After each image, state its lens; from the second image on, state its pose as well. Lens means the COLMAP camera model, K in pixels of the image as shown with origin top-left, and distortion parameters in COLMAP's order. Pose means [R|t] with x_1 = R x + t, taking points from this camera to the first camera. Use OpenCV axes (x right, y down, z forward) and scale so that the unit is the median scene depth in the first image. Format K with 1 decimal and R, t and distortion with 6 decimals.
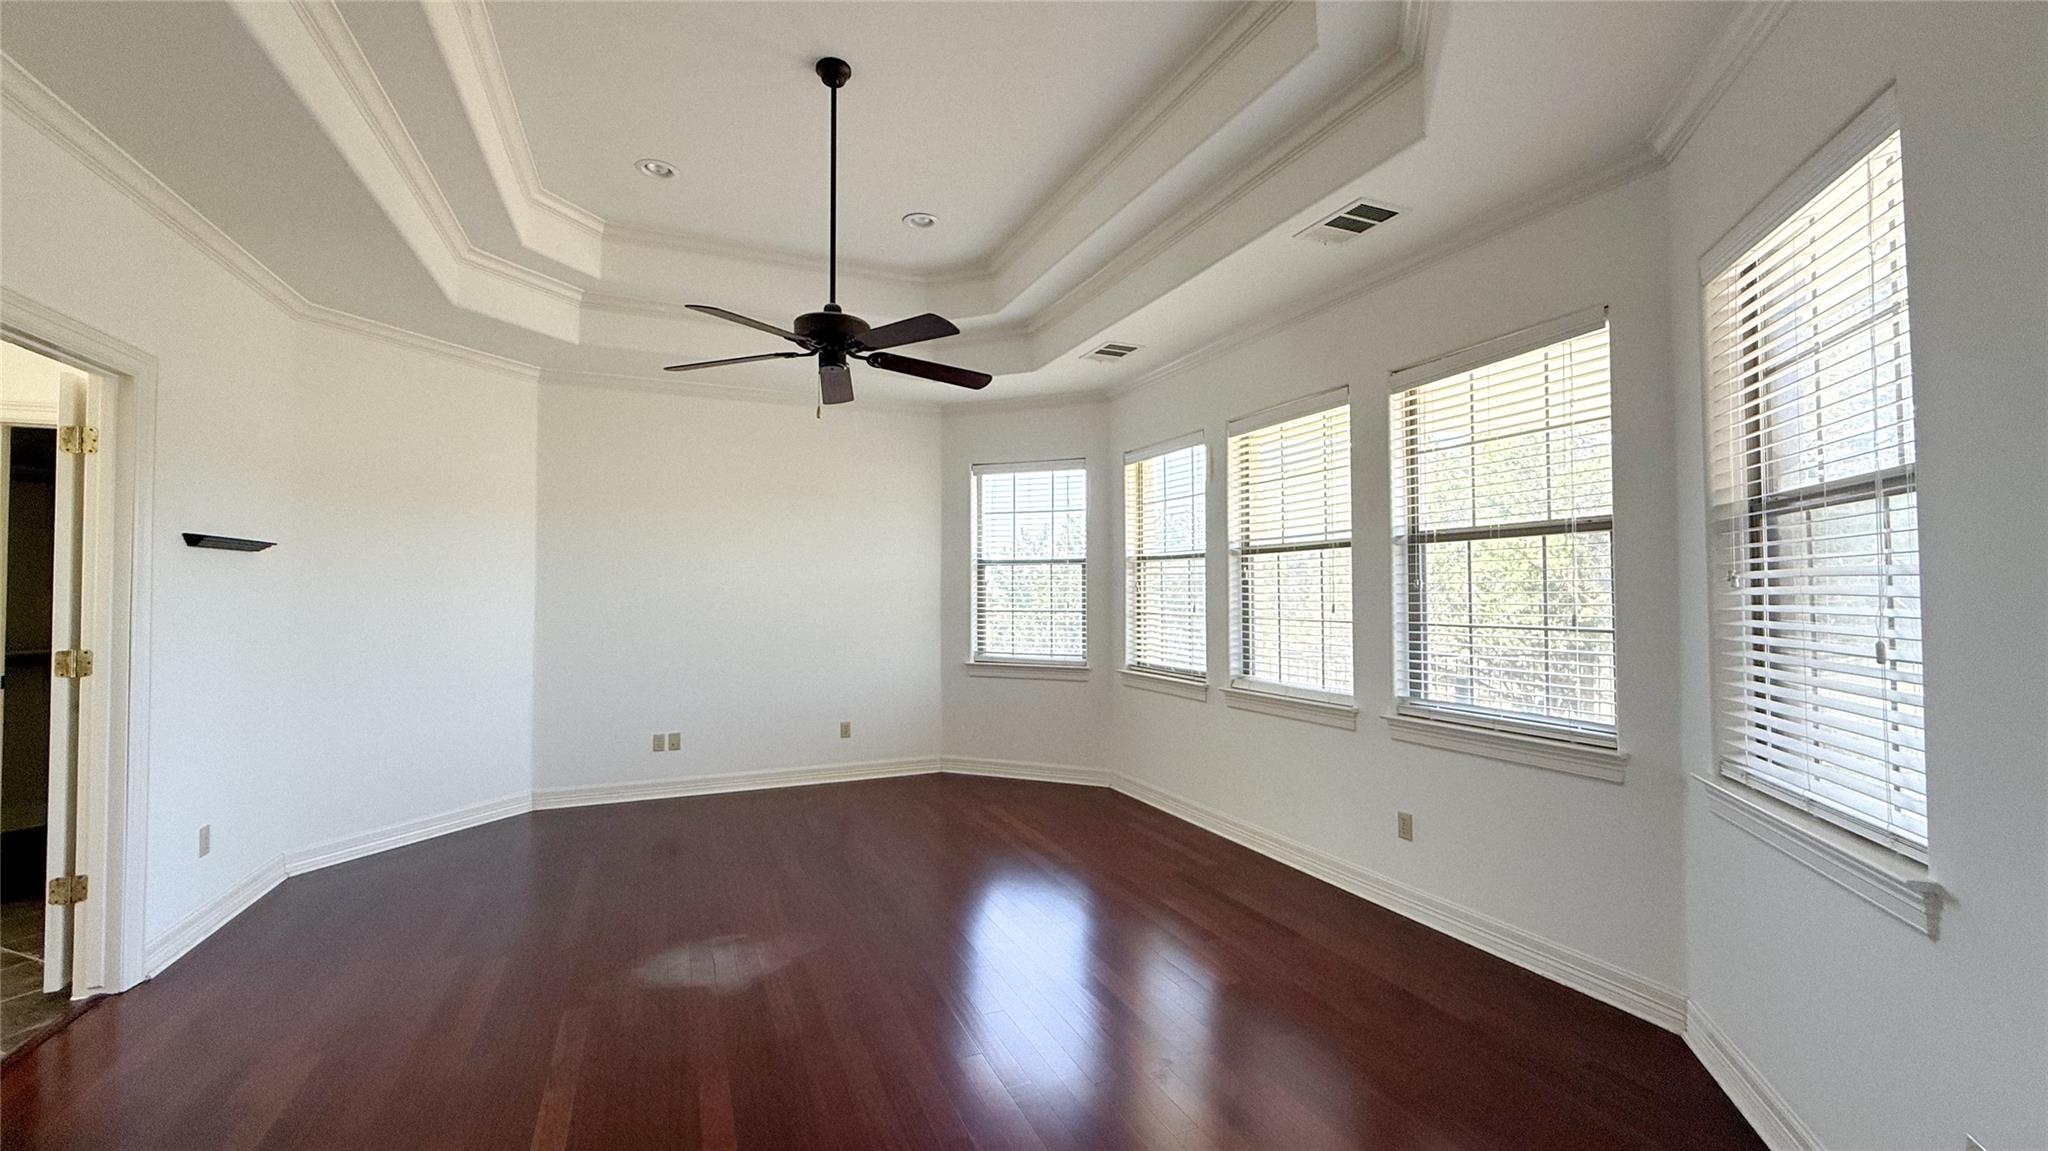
lens RADIAL K [[824.2, 0, 1024.0], [0, 824.2, 575.5], [0, 0, 1]] dist [0.008242, -0.000357]
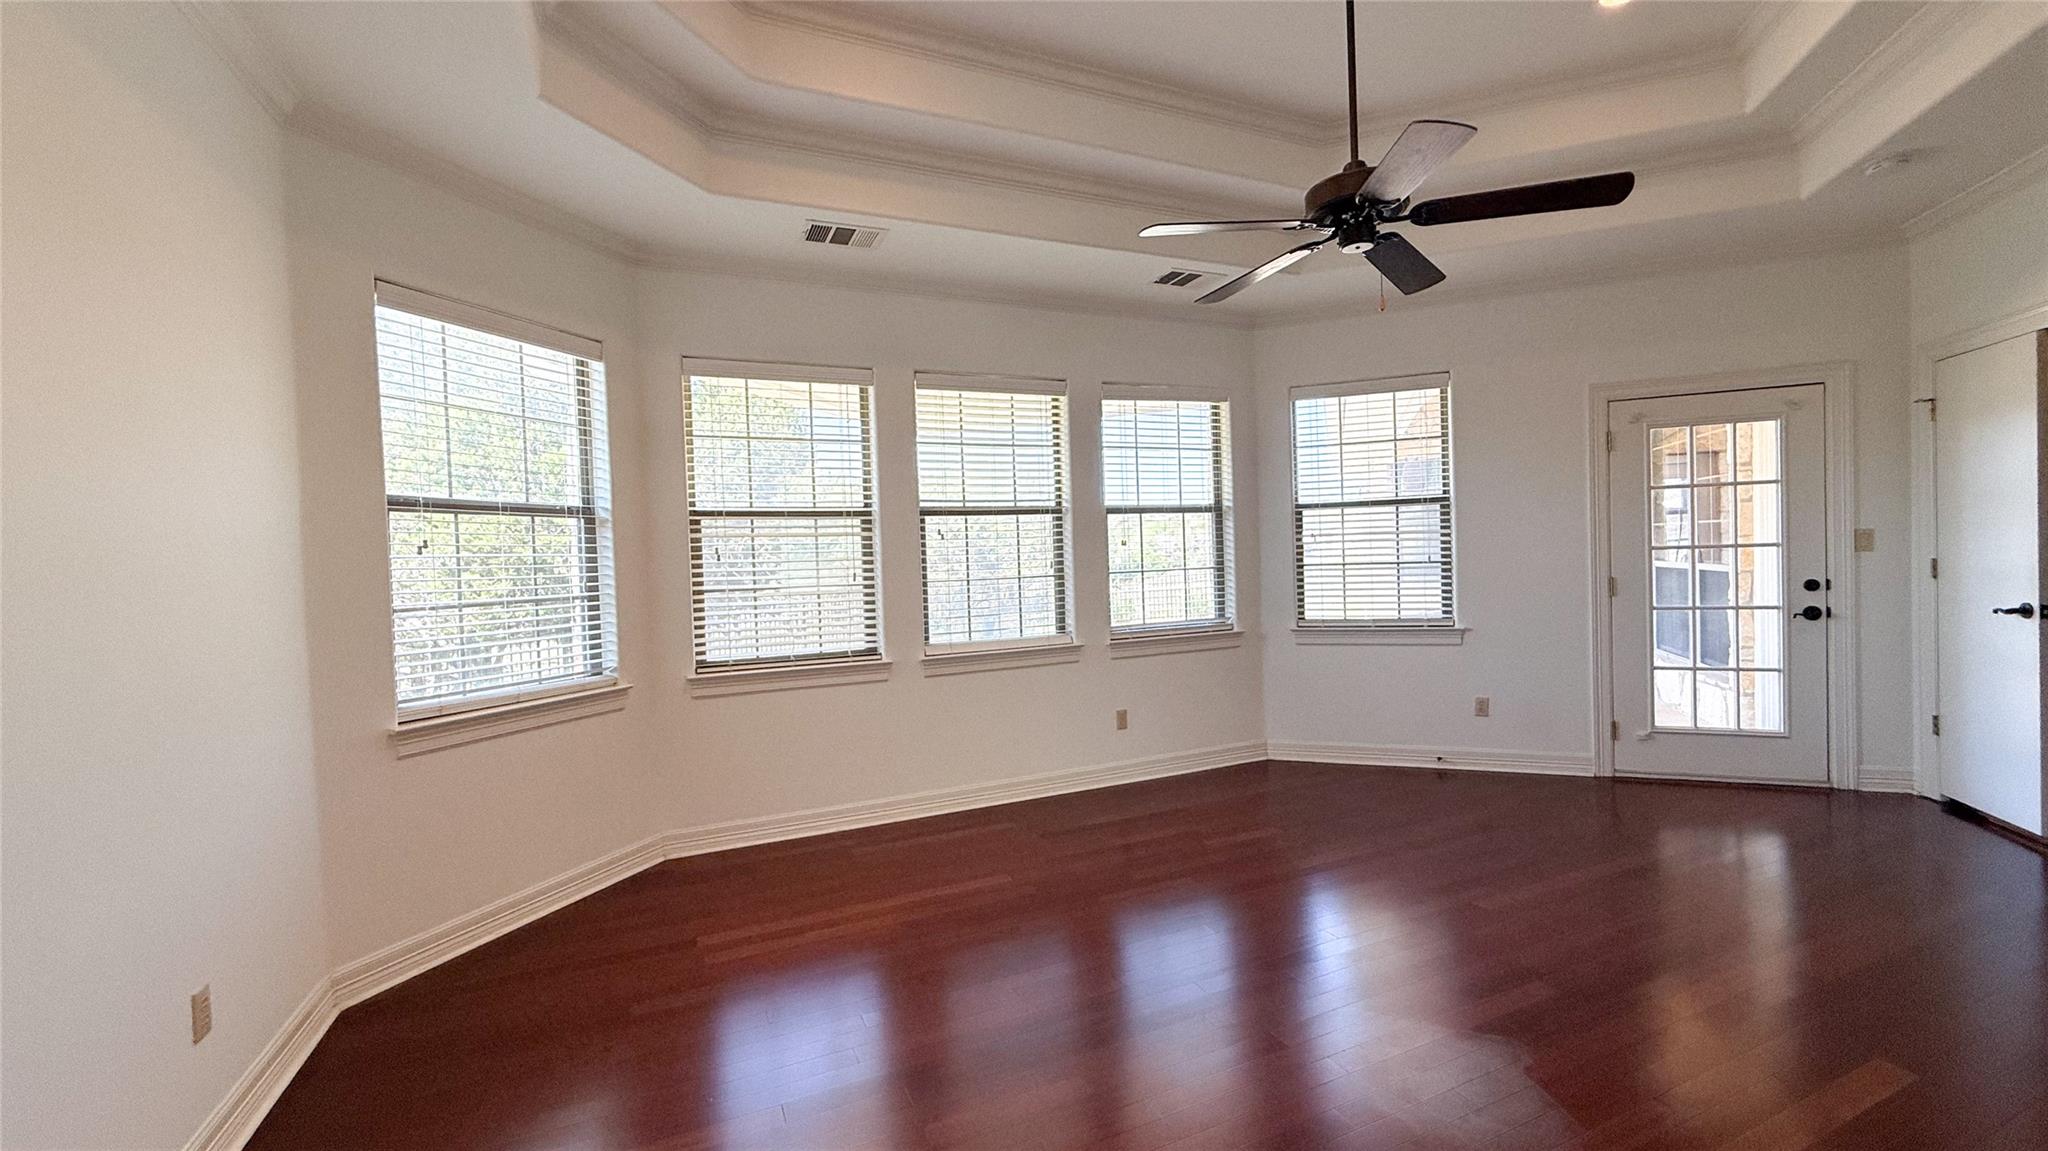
lens RADIAL K [[824.2, 0, 1024.0], [0, 824.2, 575.5], [0, 0, 1]] dist [0.008242, -0.000357]
pose [[0.003249, -0.016502, 0.999859, -0.770837], [0.011785, 0.999795, 0.016463, 0.033081], [-0.999925, 0.011730, 0.003443, 0.980814]]
